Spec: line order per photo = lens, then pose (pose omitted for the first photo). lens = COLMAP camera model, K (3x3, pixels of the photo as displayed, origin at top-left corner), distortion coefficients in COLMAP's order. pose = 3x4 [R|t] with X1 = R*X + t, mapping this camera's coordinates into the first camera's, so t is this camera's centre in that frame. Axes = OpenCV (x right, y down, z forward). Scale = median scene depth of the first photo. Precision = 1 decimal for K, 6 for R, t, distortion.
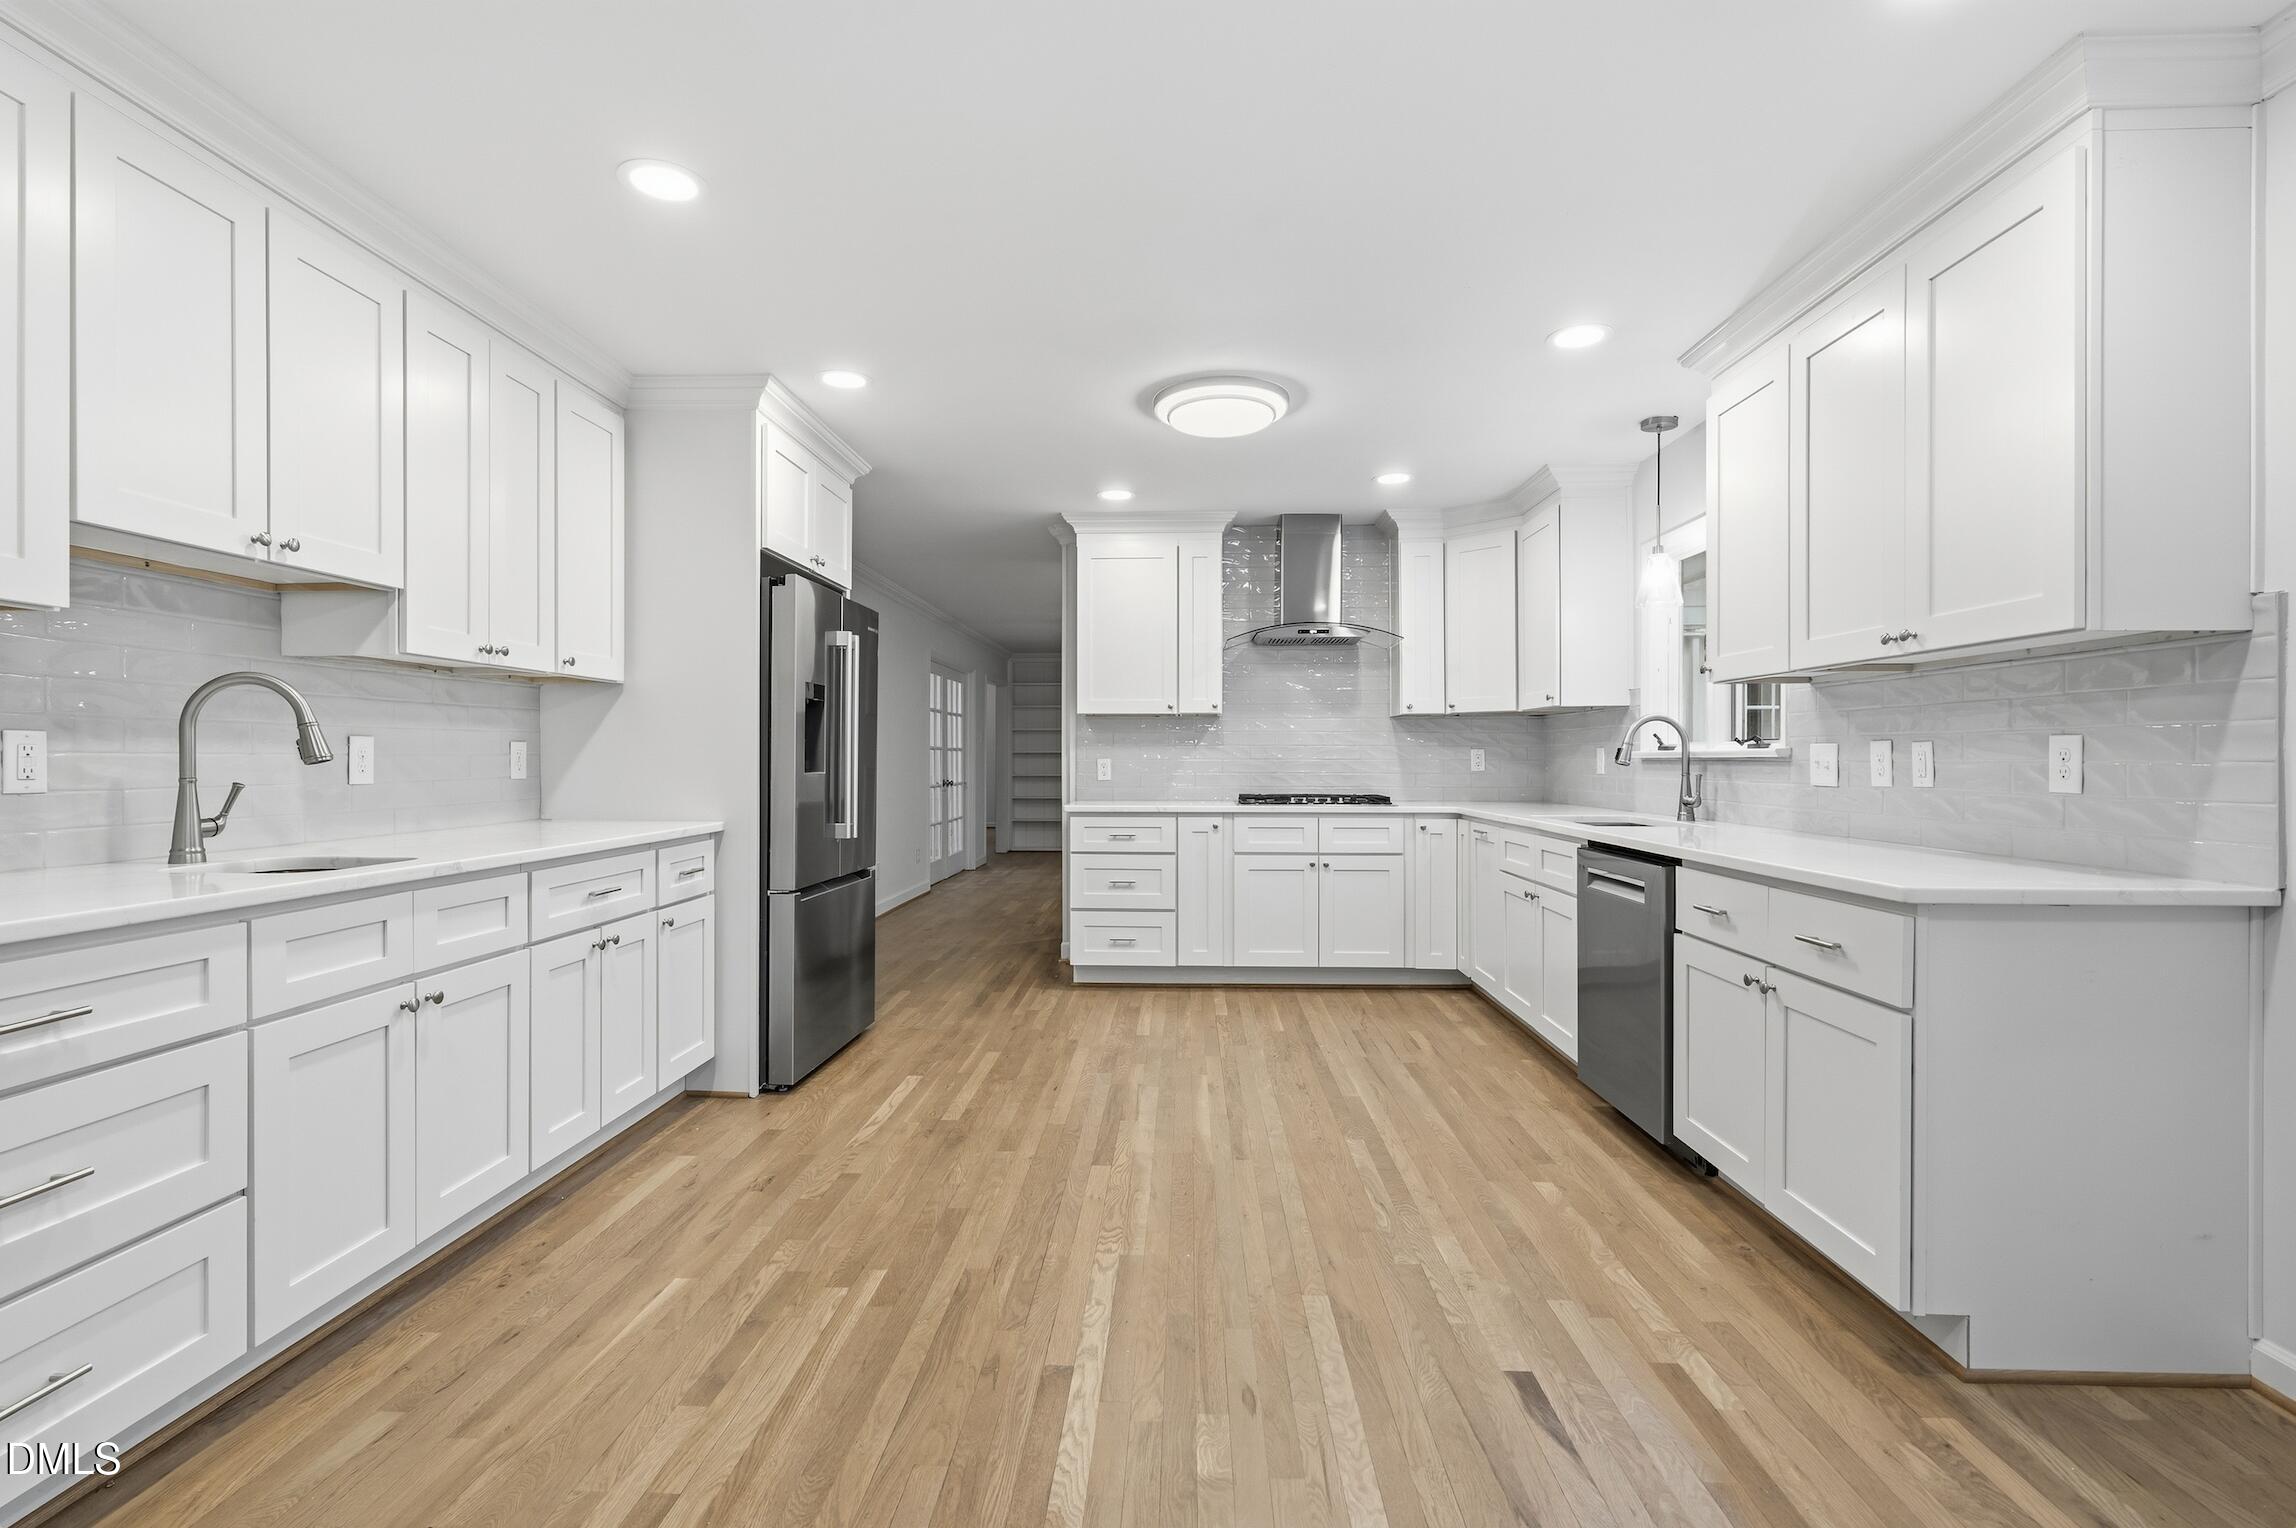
lens RADIAL K [[1046.5, 0, 1142.6], [0, 1046.5, 764.9], [0, 0, 1]] dist [-0.008800, 0.003066]
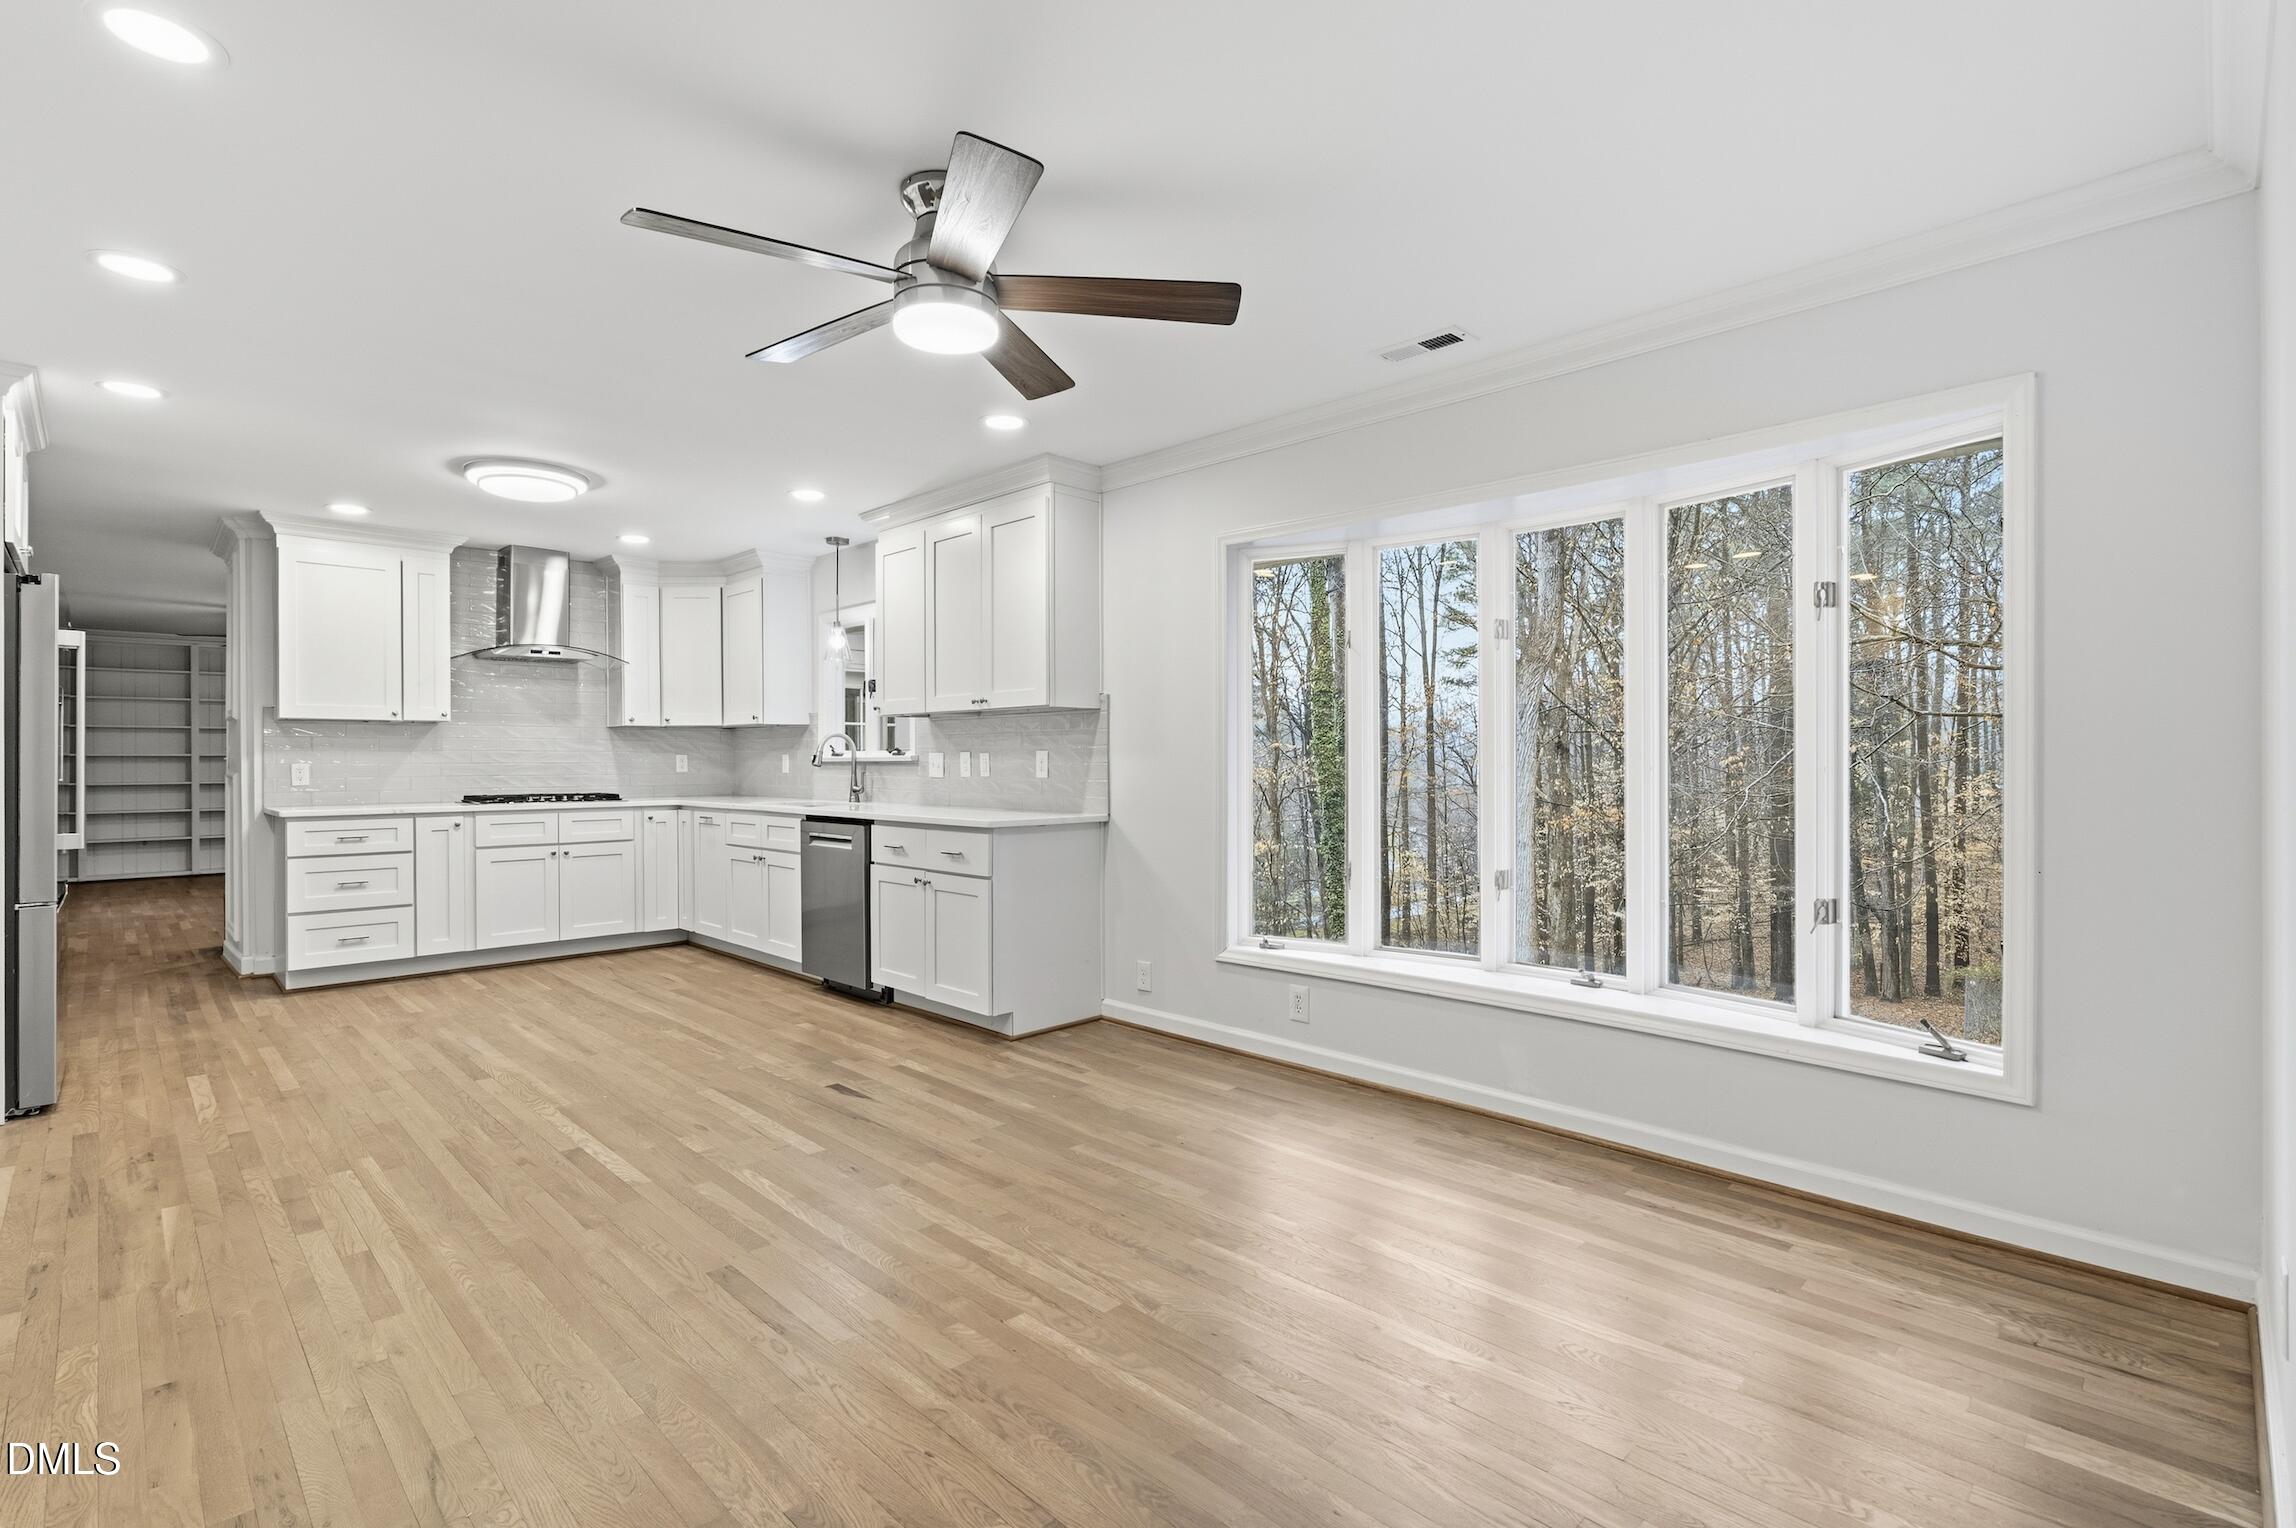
lens RADIAL K [[1046.5, 0, 1136.9], [0, 1046.5, 766.6], [0, 0, 1]] dist [-0.008800, 0.003066]
pose [[0.679887, -0.007251, 0.733281, -0.428973], [0.007241, 0.999969, 0.003175, -0.001006], [-0.733281, 0.003151, 0.679919, -0.464284]]
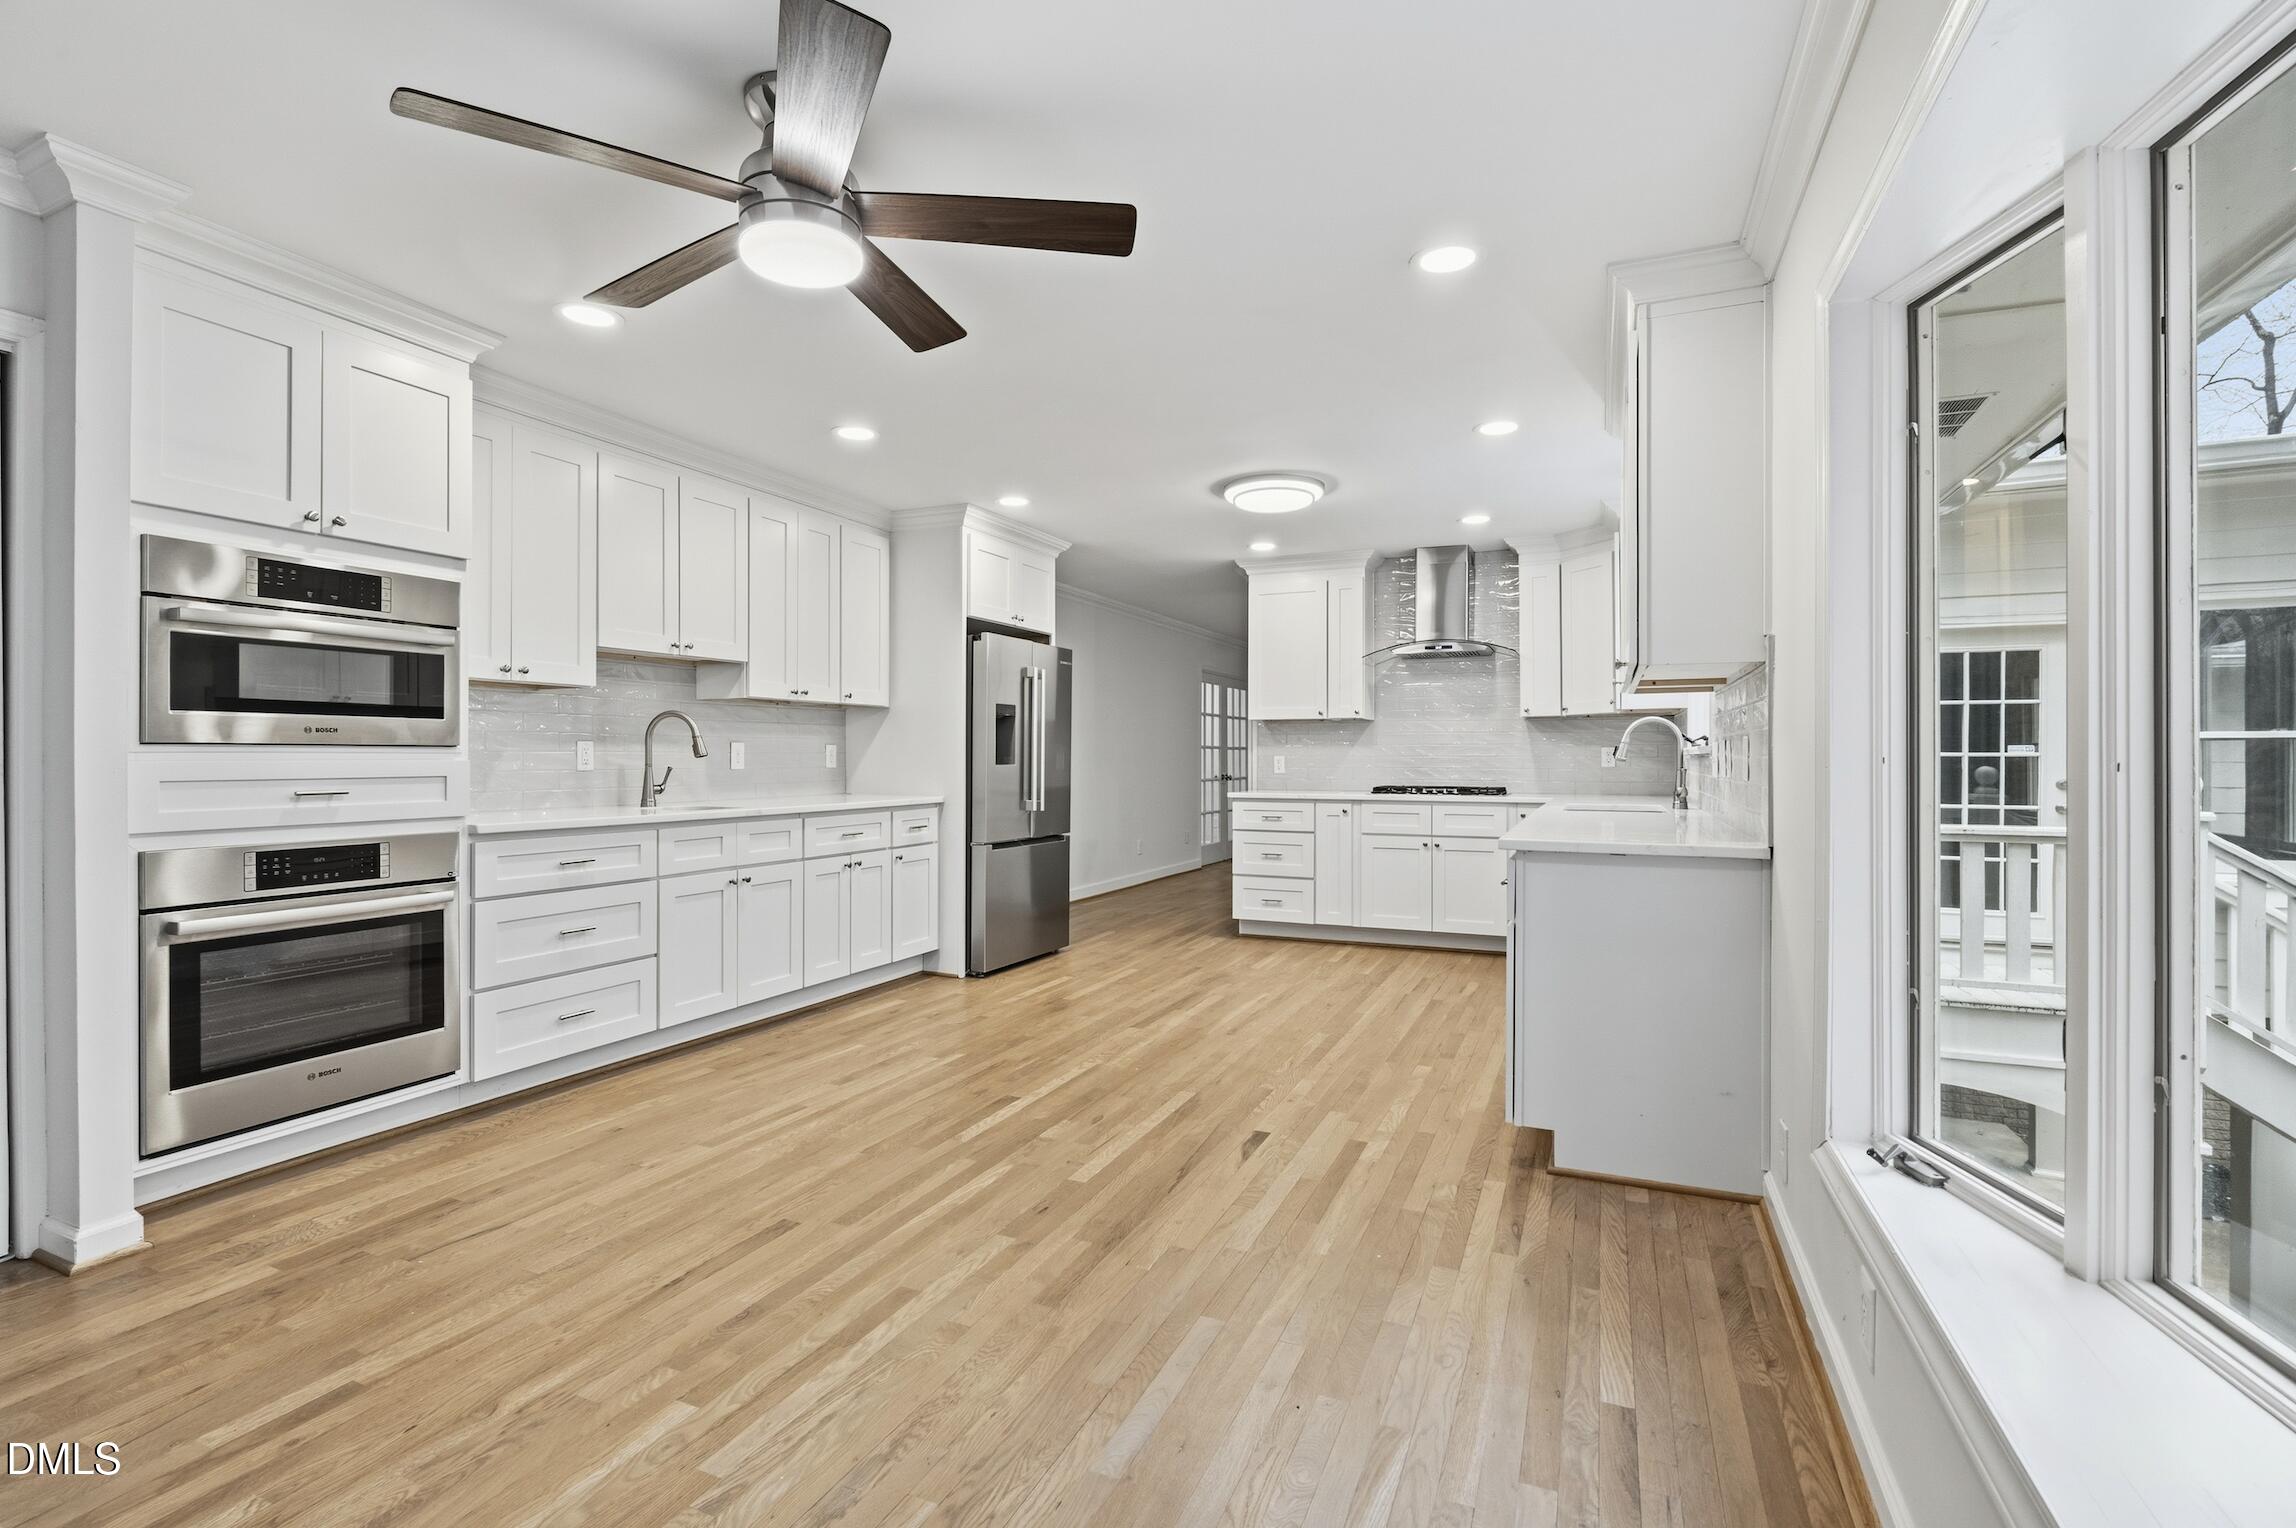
lens RADIAL K [[1046.5, 0, 1146.5], [0, 1046.5, 760.4], [0, 0, 1]] dist [-0.008800, 0.003066]
pose [[0.932351, 0.001848, -0.361551, 0.510167], [-0.002825, 0.999994, -0.002173, 0.005169], [0.361544, 0.003047, 0.932350, -0.382867]]
